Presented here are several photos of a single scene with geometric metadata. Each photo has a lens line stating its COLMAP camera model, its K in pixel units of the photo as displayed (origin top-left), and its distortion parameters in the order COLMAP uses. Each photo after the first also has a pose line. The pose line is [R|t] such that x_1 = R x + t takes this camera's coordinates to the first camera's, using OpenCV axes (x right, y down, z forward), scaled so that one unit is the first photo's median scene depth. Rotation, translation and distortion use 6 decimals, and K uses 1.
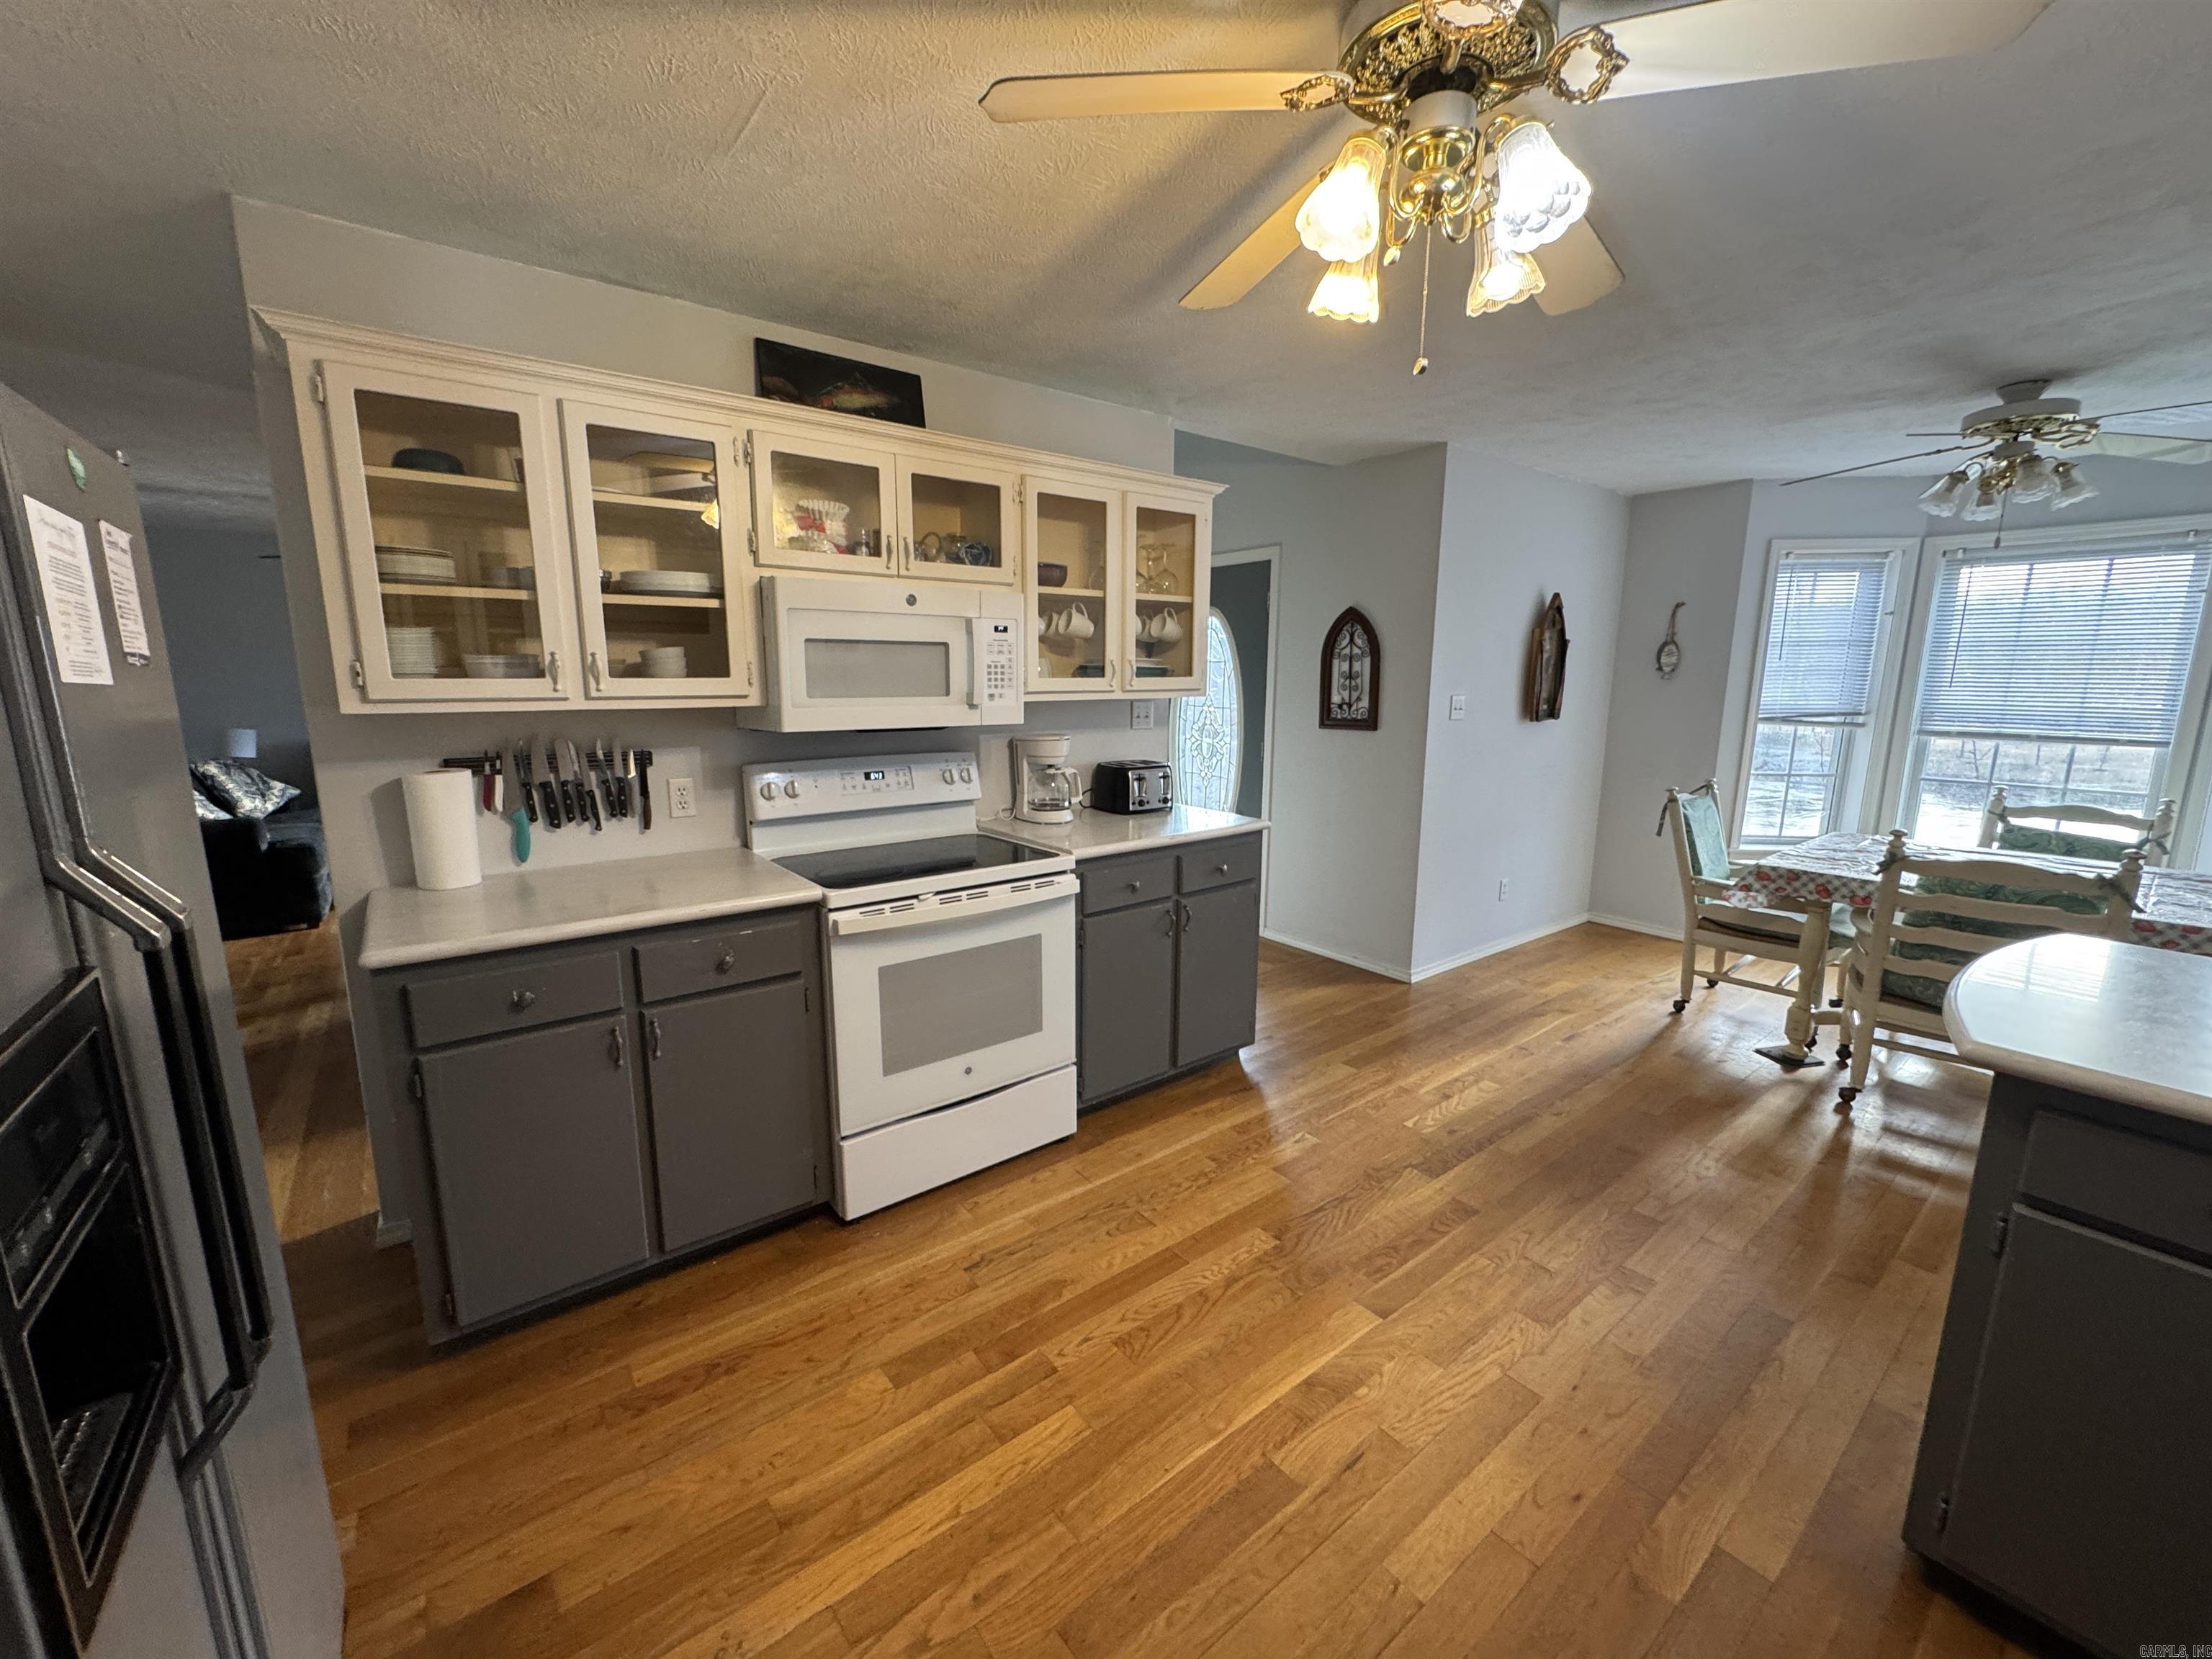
lens RADIAL K [[882.8, 0, 1099.9], [0, 882.8, 832.7], [0, 0, 1]] dist [-0.003451, -0.000419]
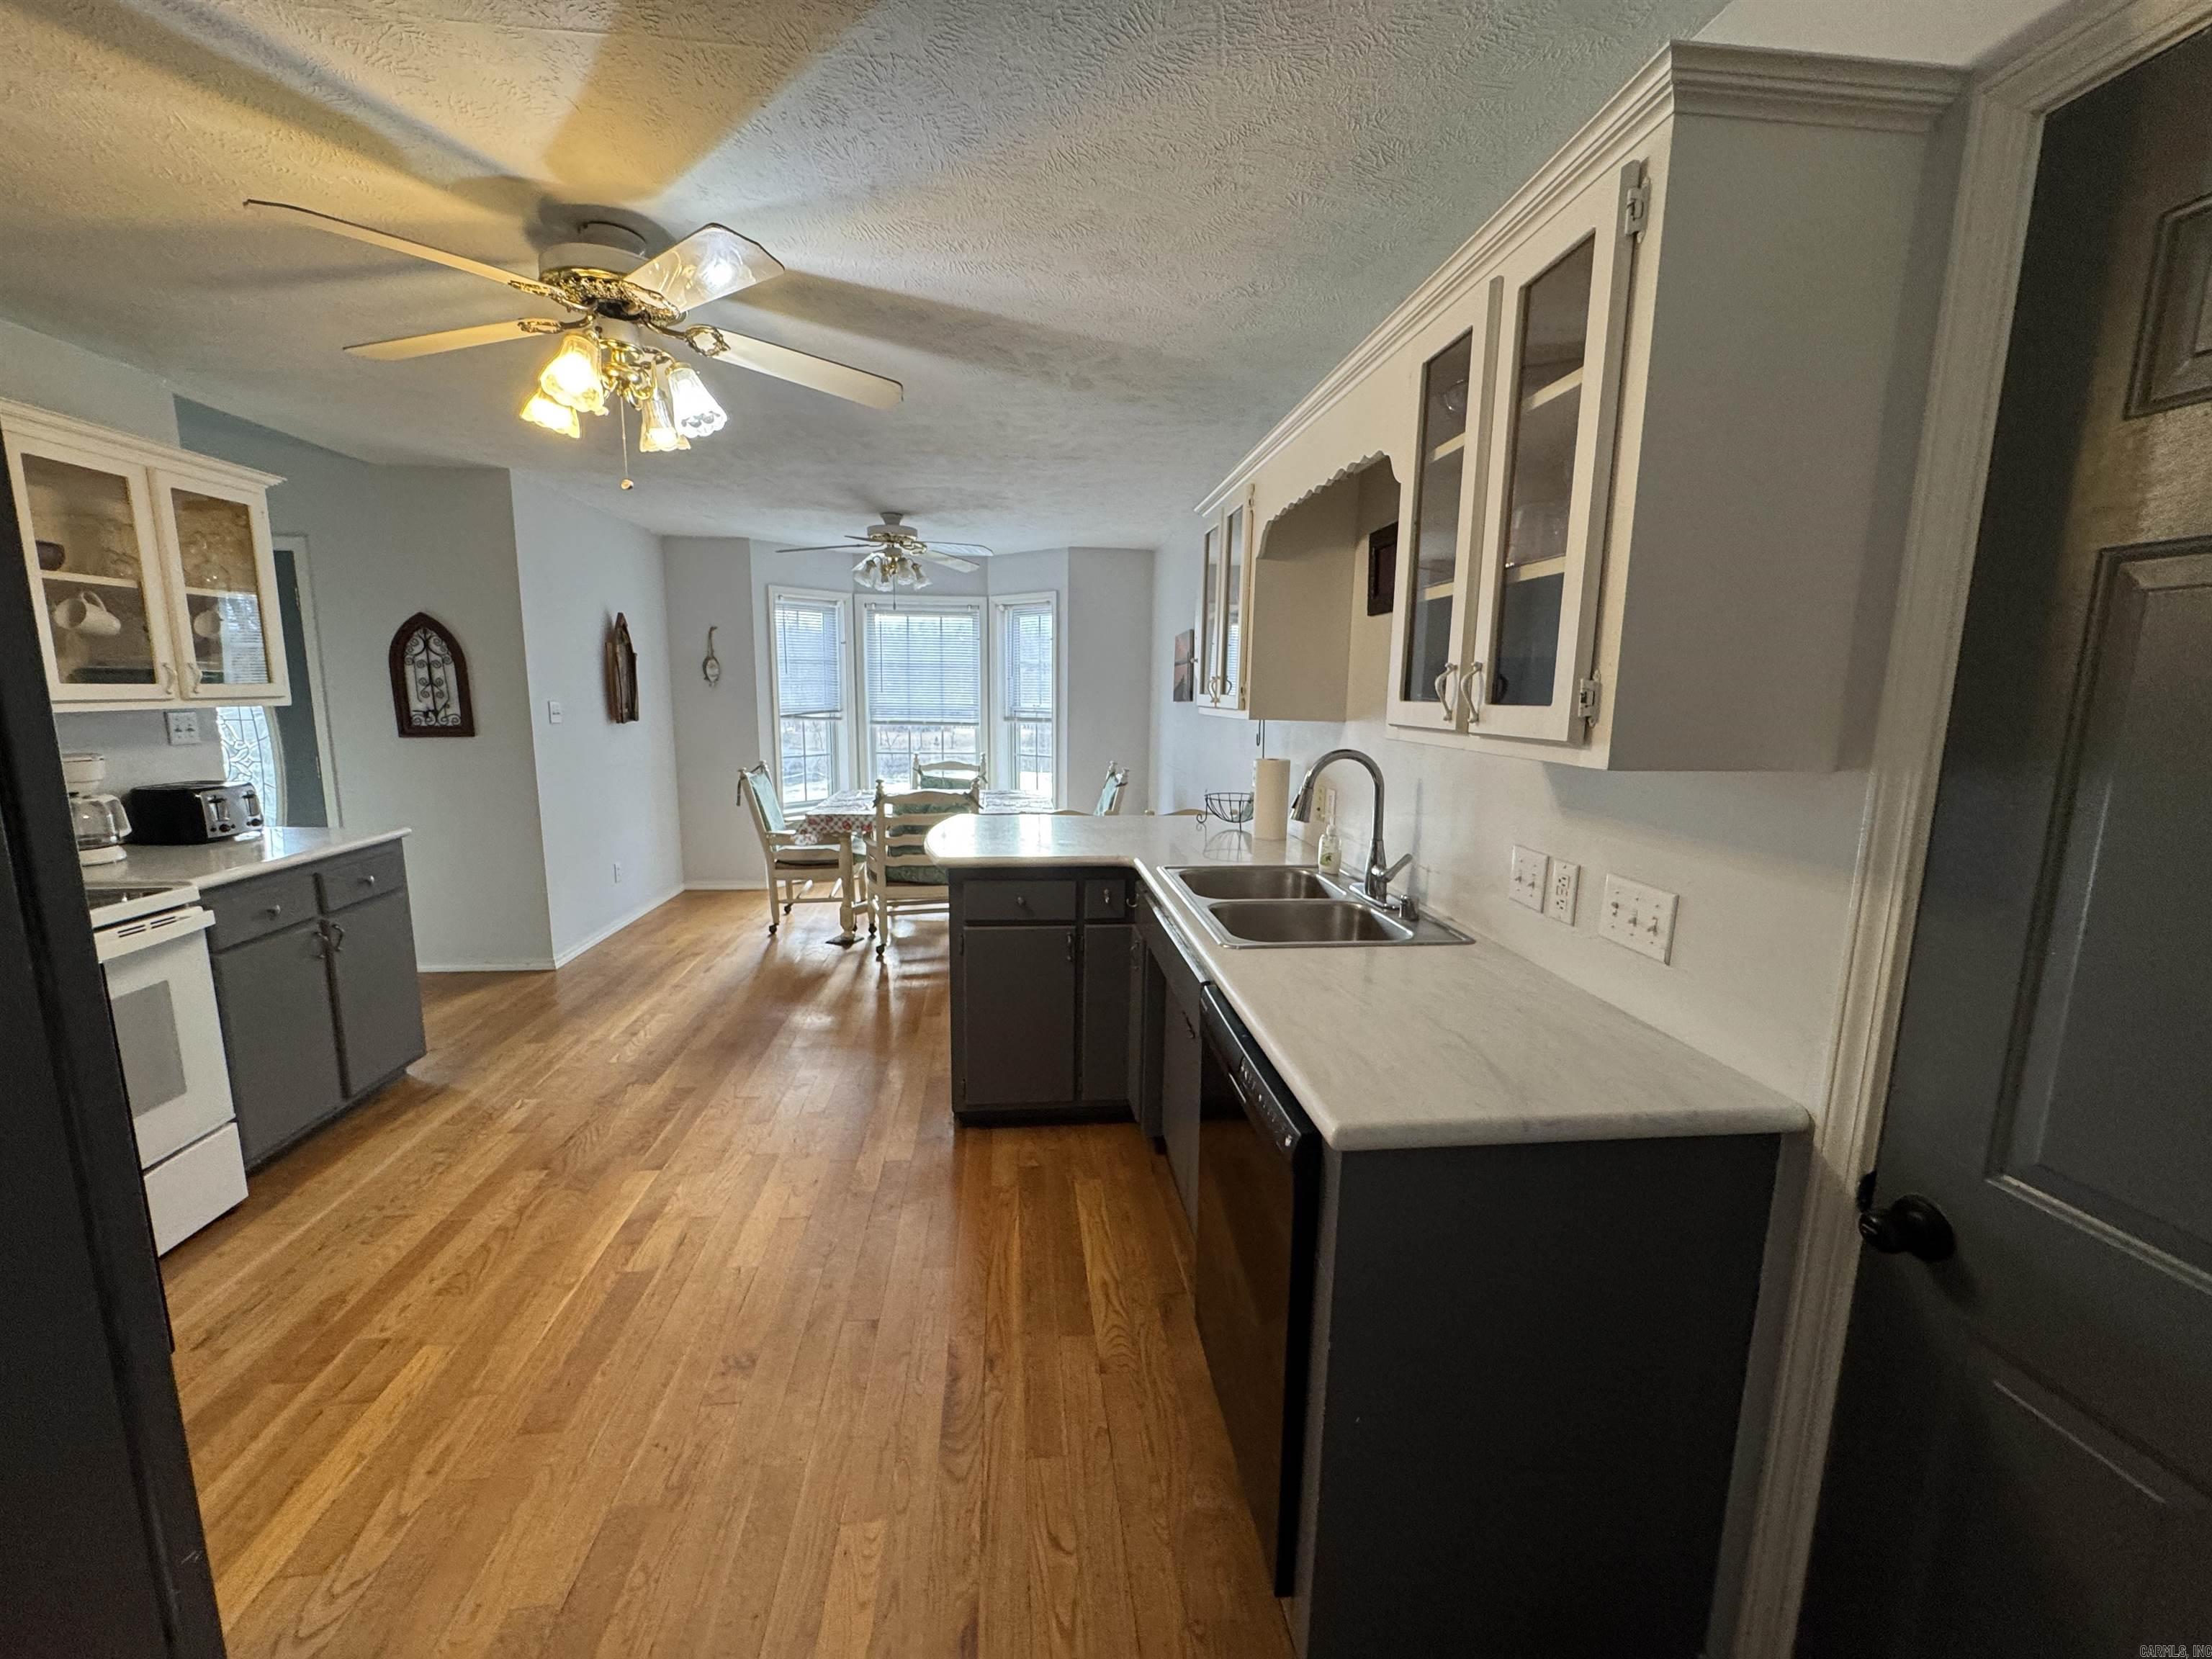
lens RADIAL K [[882.8, 0, 1101.2], [0, 882.8, 829.0], [0, 0, 1]] dist [-0.003451, -0.000419]
pose [[0.524711, -0.132381, 0.840924, -0.244590], [0.142489, 0.987556, 0.066555, 0.034866], [-0.839270, 0.084900, 0.537045, -0.200749]]
